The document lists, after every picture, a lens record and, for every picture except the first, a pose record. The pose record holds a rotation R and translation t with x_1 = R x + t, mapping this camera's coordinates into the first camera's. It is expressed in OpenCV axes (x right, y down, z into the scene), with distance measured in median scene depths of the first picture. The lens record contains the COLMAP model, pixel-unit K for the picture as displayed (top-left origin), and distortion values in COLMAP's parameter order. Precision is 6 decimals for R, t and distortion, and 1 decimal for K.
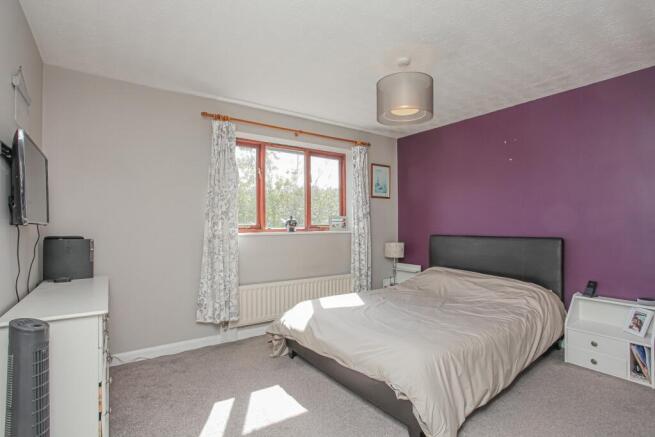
lens RADIAL K [[321.7, 0, 326.1], [0, 321.7, 222.3], [0, 0, 1]] dist [-0.042227, 0.010854]
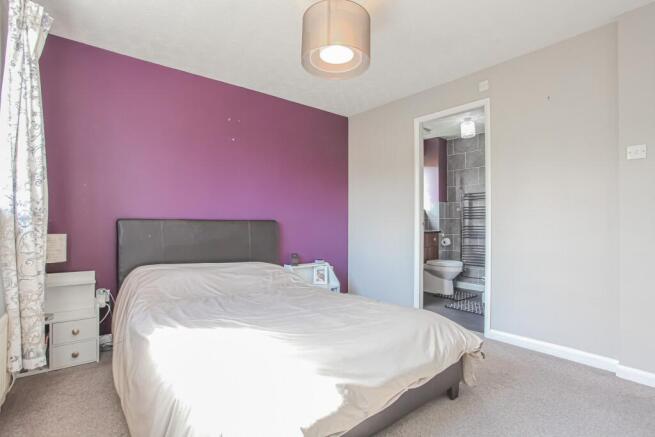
lens RADIAL K [[321.7, 0, 328.4], [0, 321.7, 220.6], [0, 0, 1]] dist [-0.042227, 0.010854]
pose [[-0.098679, 0.020459, 0.994909, -0.306267], [-0.015540, 0.999635, -0.022098, 0.048610], [-0.994998, -0.017641, -0.098325, 0.614698]]
